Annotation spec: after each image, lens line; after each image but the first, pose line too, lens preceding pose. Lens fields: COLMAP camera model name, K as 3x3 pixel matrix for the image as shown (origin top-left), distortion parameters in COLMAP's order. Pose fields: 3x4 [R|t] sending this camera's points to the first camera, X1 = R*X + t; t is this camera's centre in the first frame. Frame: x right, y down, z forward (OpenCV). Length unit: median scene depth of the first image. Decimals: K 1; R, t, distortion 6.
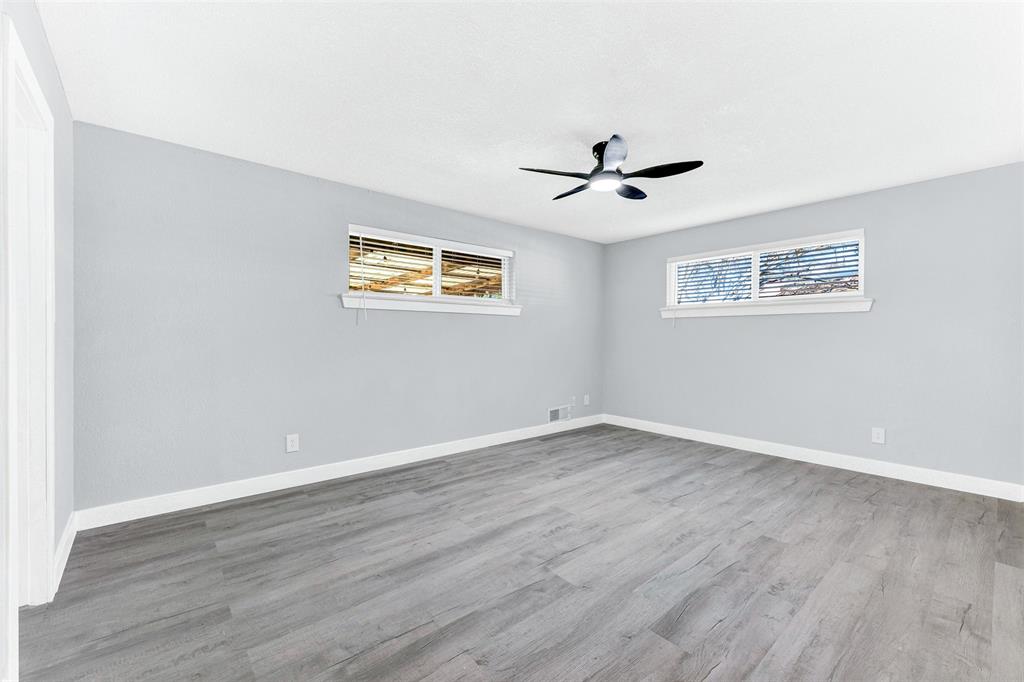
lens RADIAL K [[420.1, 0, 513.4], [0, 420.1, 335.0], [0, 0, 1]] dist [-0.000511, -0.000190]
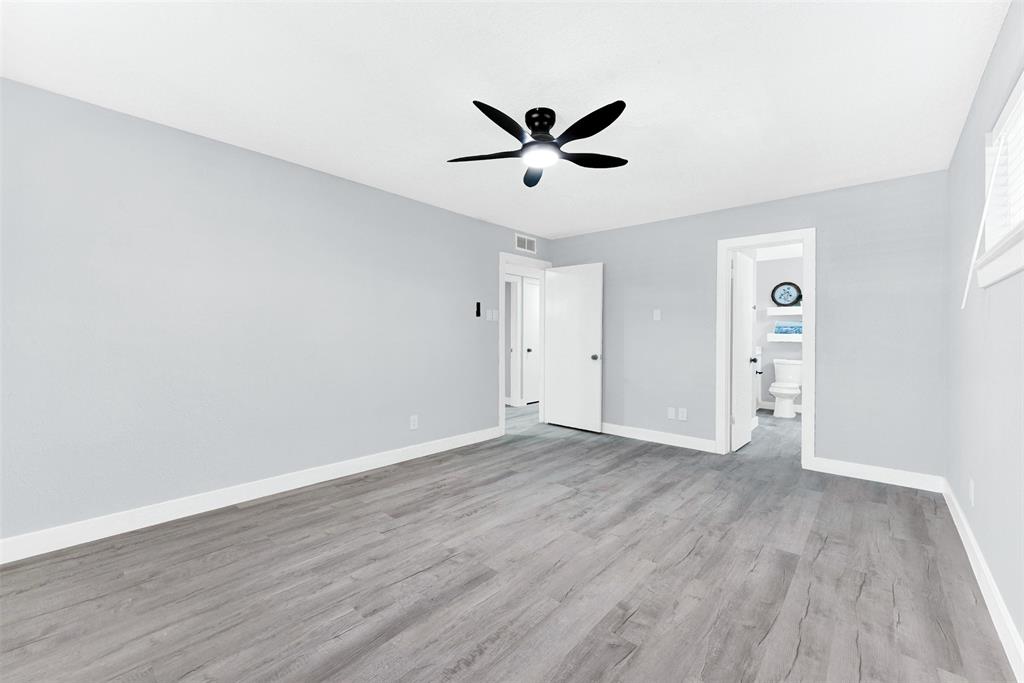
lens RADIAL K [[420.1, 0, 513.4], [0, 420.1, 335.5], [0, 0, 1]] dist [-0.000511, -0.000190]
pose [[-0.990331, -0.012239, -0.138187, 0.426856], [-0.011173, 0.999902, -0.008483, 0.011360], [0.138277, -0.006857, -0.990370, 2.022252]]
